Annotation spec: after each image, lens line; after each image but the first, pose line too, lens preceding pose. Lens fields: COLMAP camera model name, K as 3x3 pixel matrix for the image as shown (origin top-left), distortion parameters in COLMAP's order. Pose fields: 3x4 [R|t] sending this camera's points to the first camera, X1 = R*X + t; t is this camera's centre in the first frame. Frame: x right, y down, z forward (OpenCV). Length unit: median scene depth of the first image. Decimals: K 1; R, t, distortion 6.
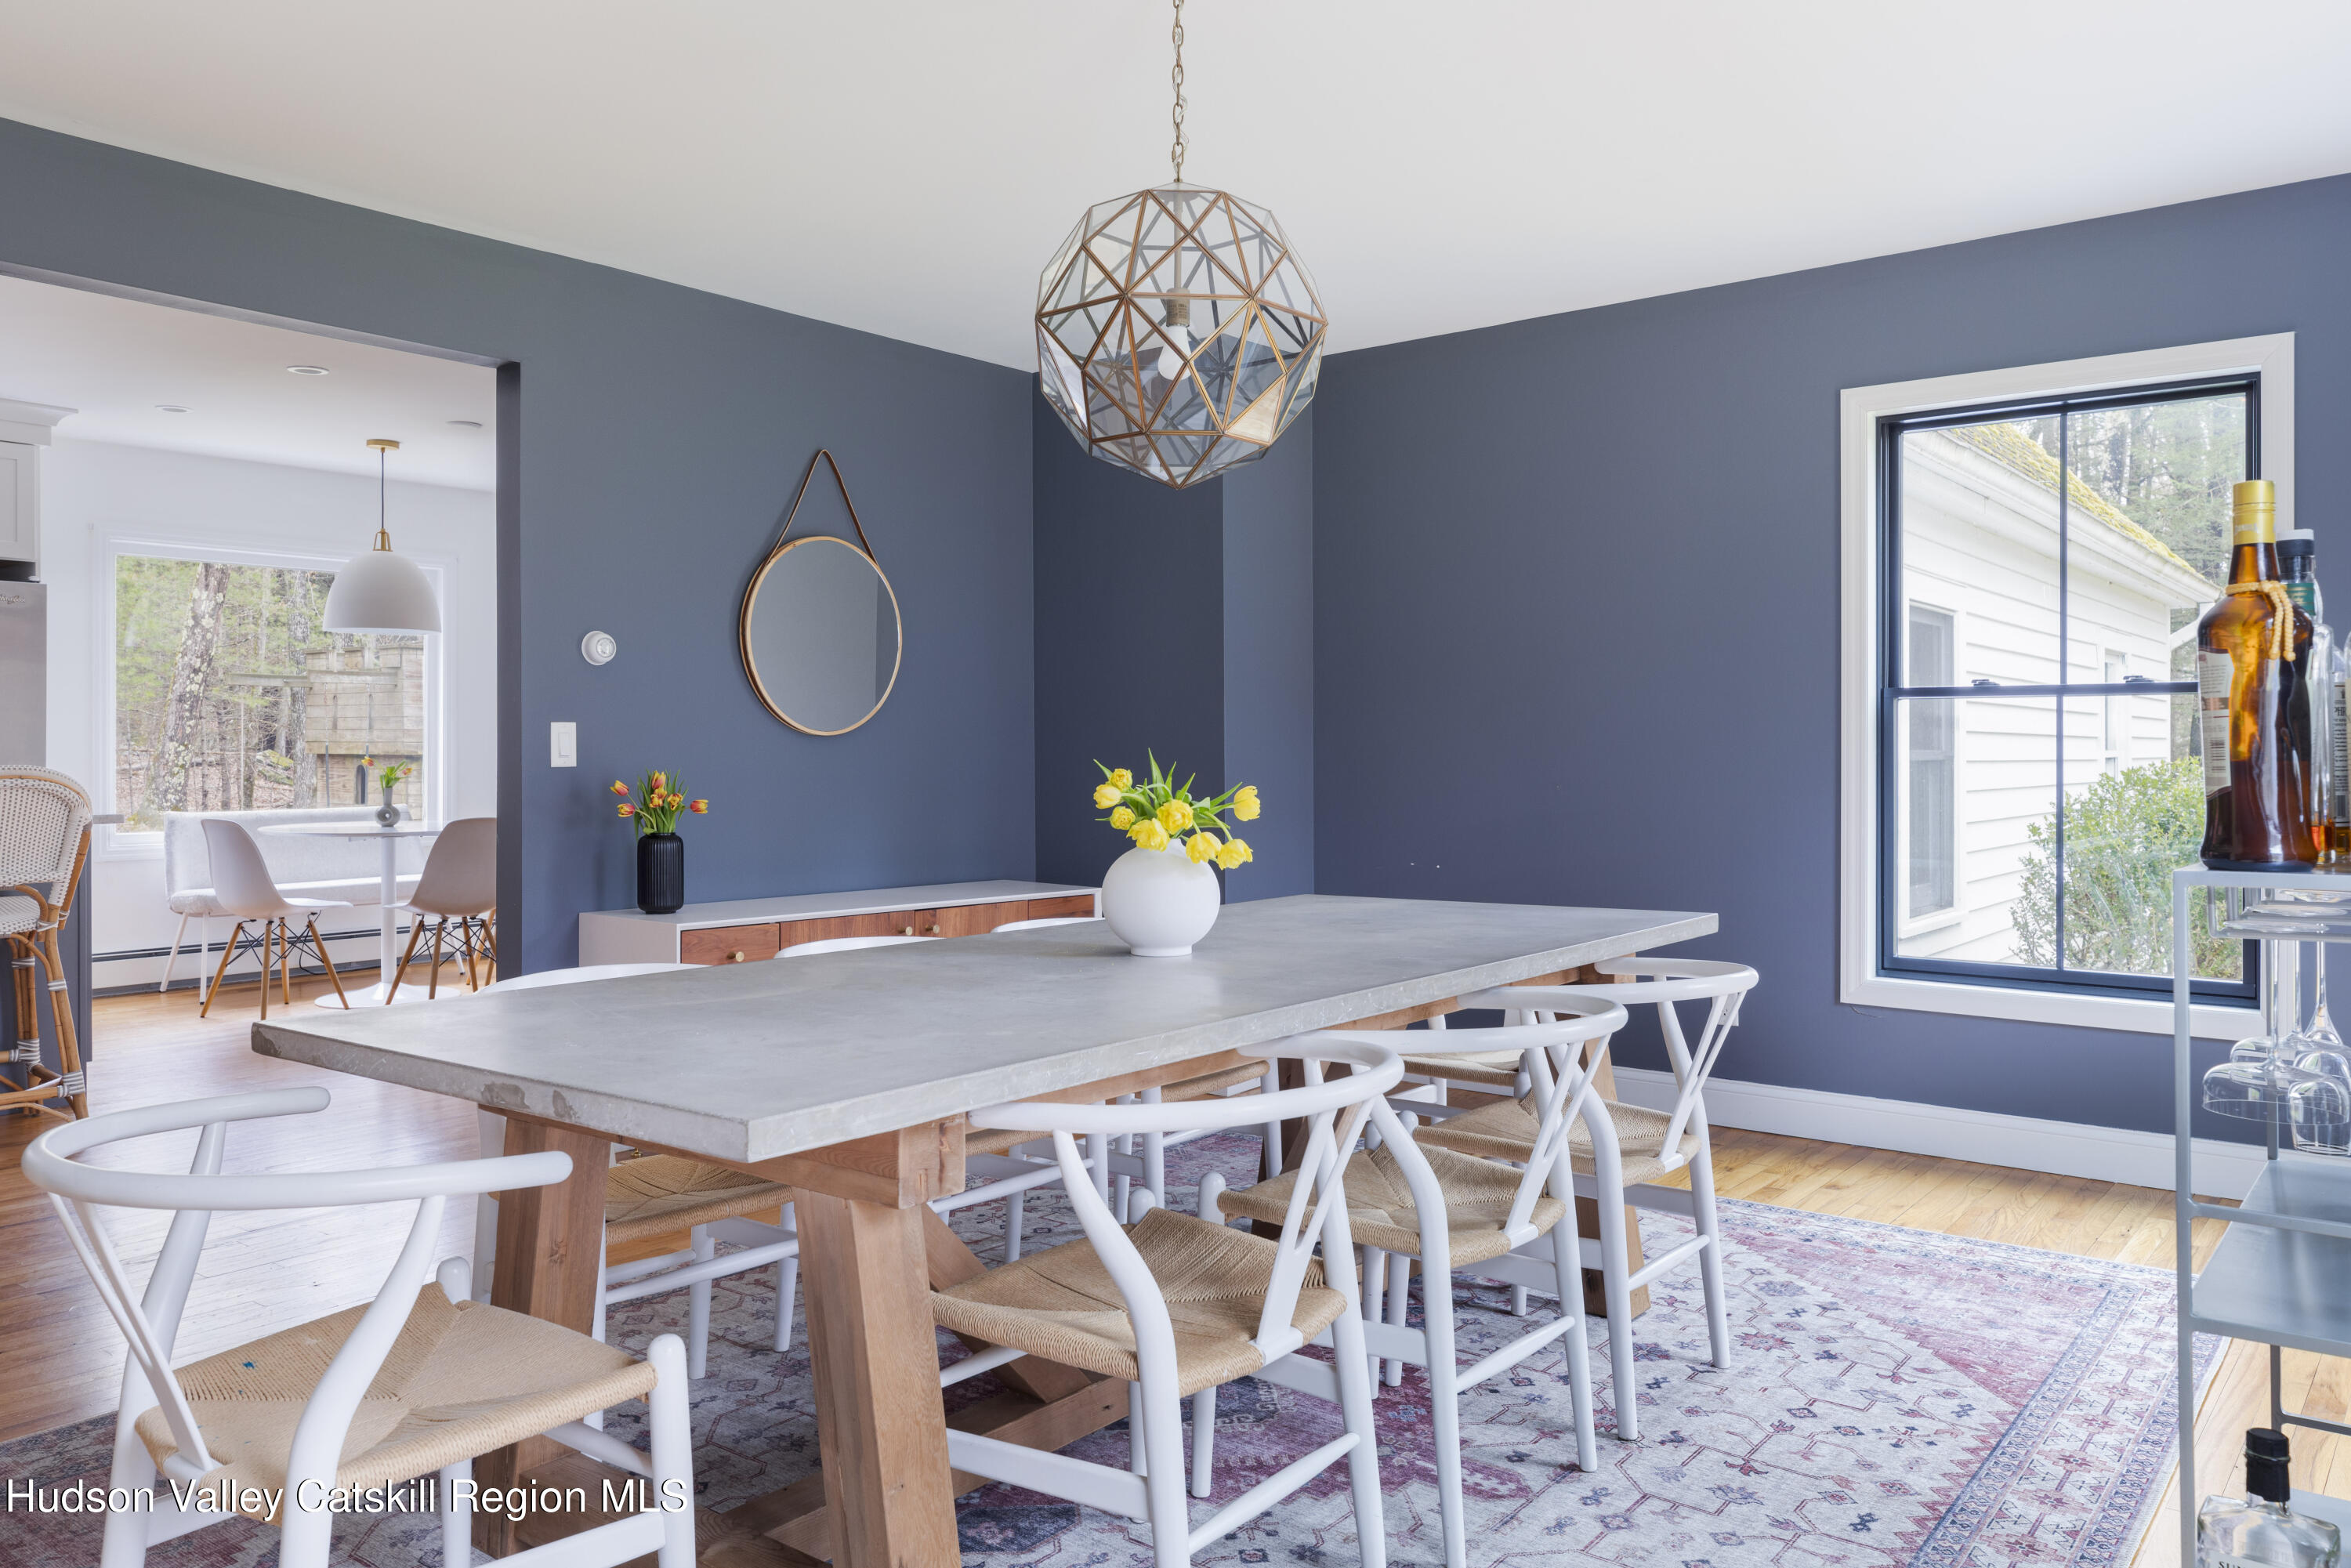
lens RADIAL K [[1664.0, 0, 1154.3], [0, 1664.0, 739.8], [0, 0, 1]] dist [0.006529, 0.000163]
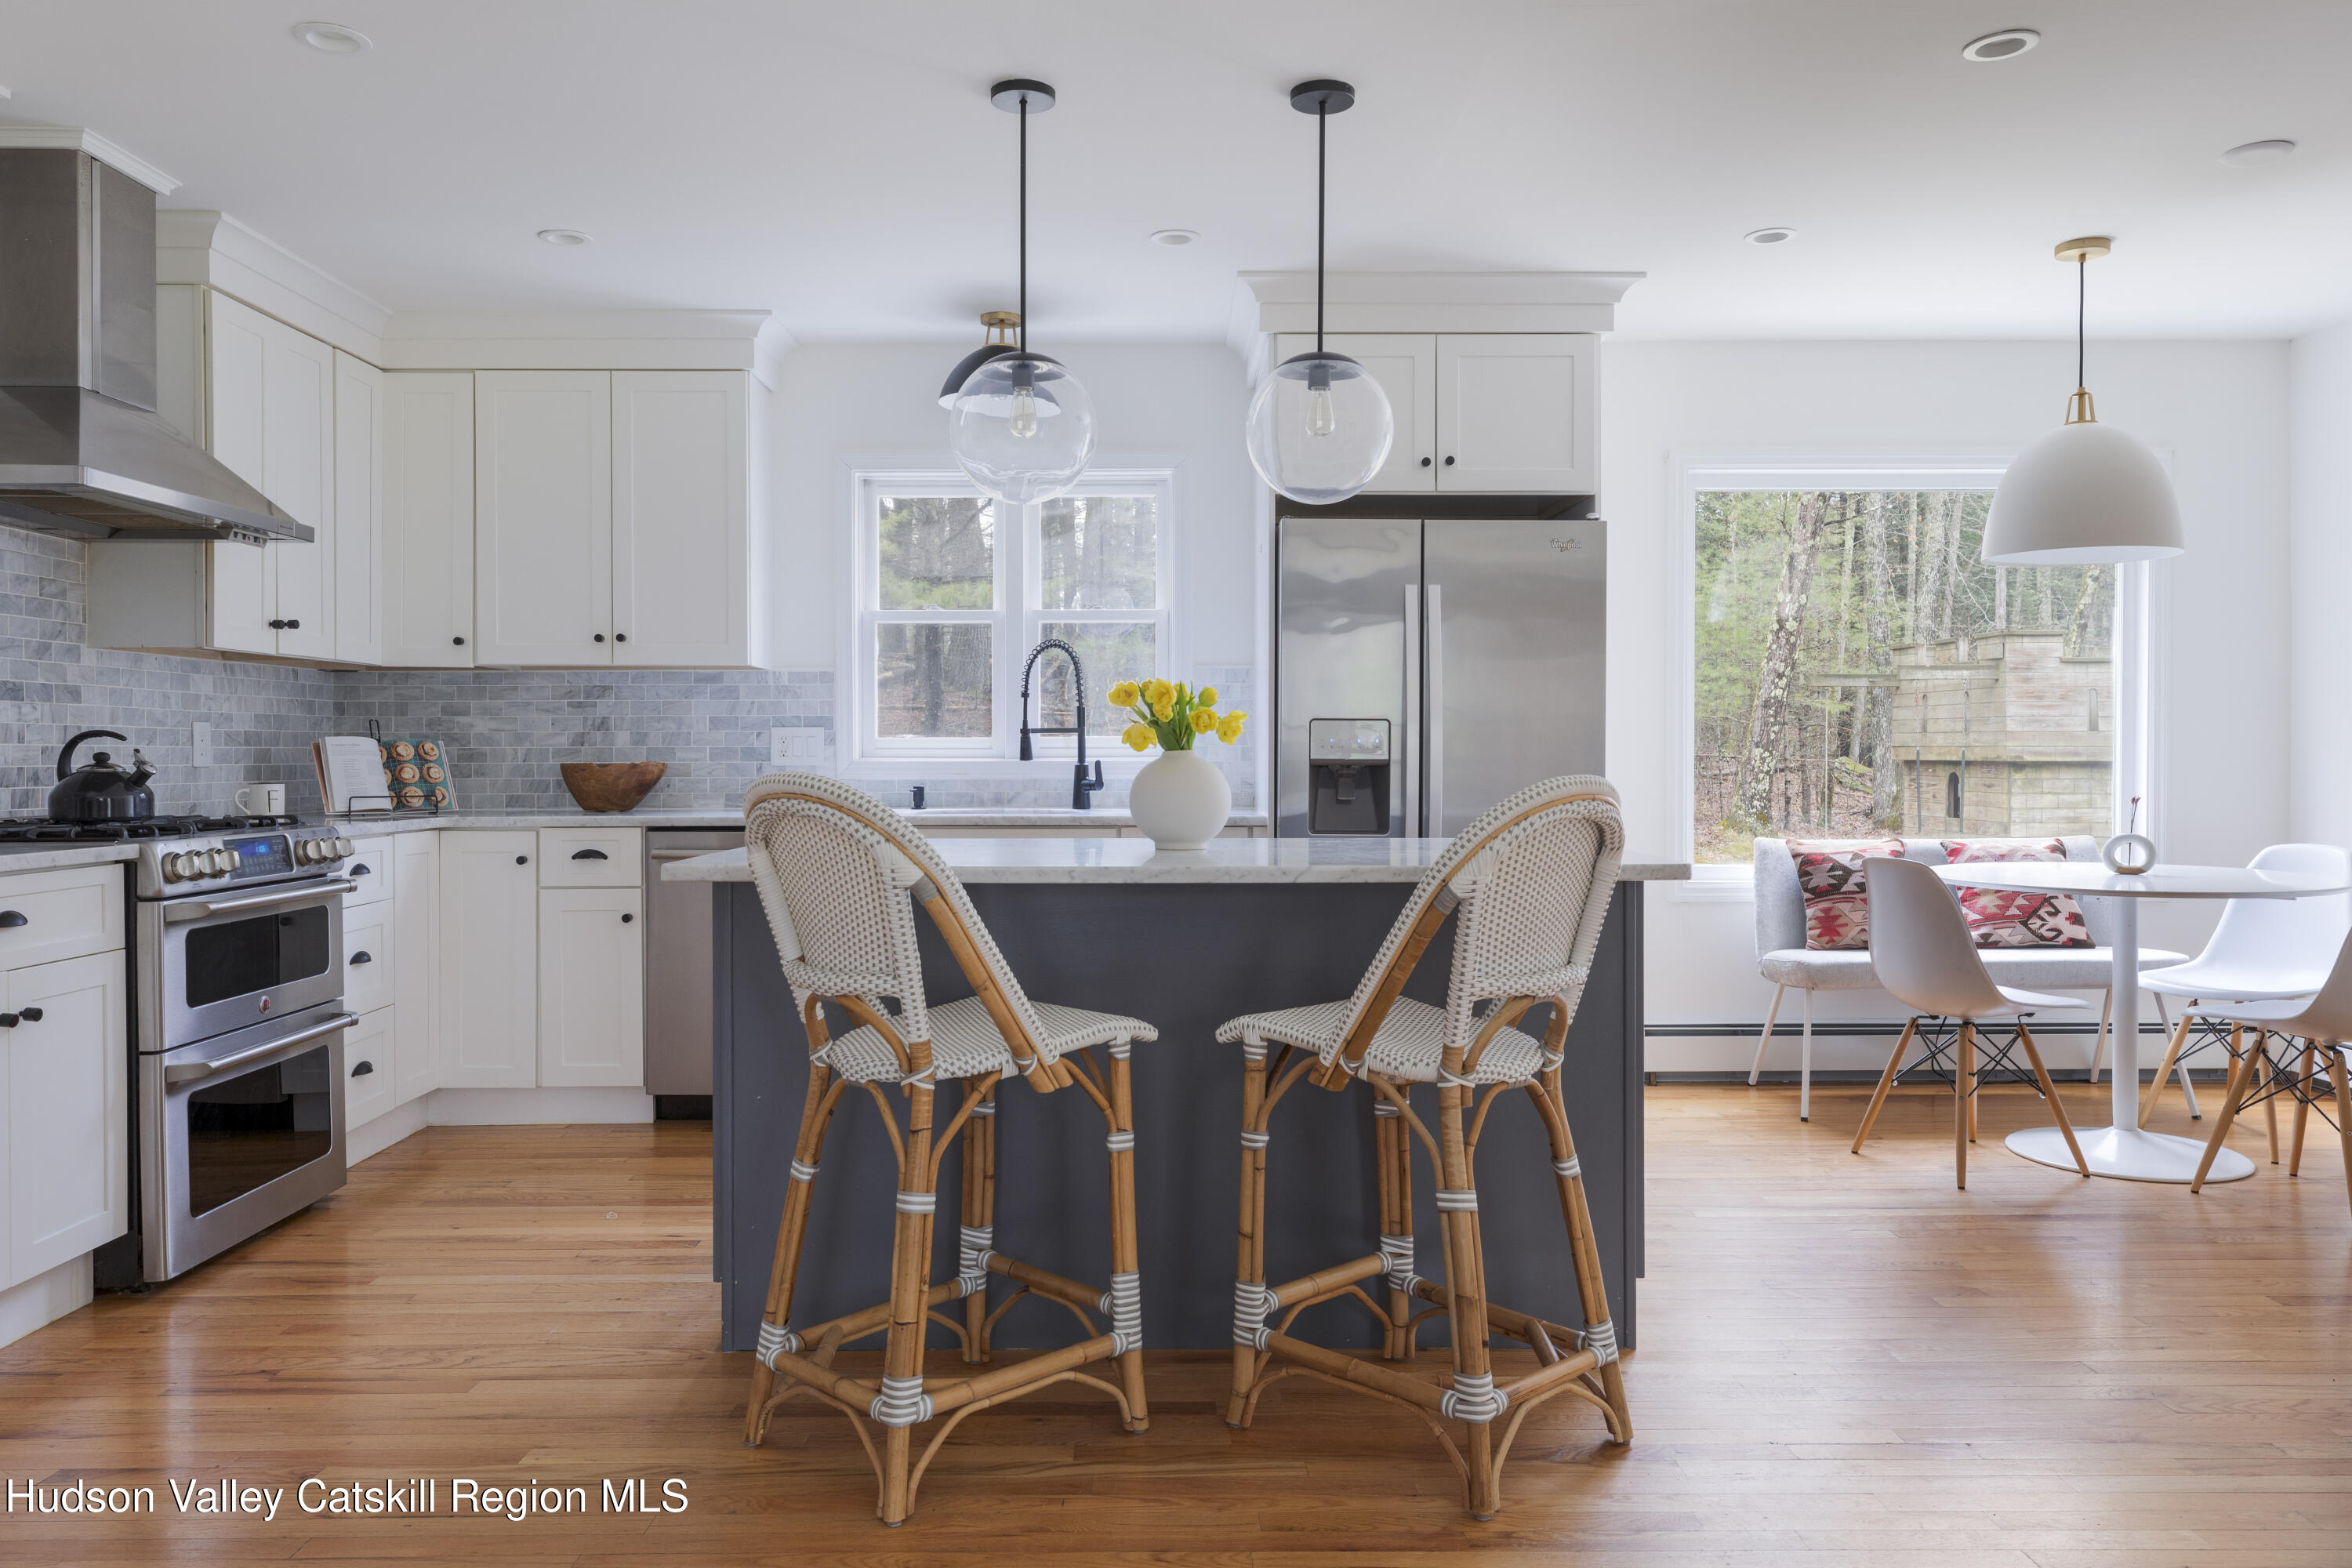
lens RADIAL K [[1664.8, 0, 1173.8], [0, 1664.8, 775.8], [0, 0, 1]] dist [0.006529, 0.000163]
pose [[0.645903, 0.007560, -0.763382, -0.071382], [0.005720, 0.999875, 0.014742, 0.001475], [0.763398, -0.013888, 0.645779, 0.118861]]
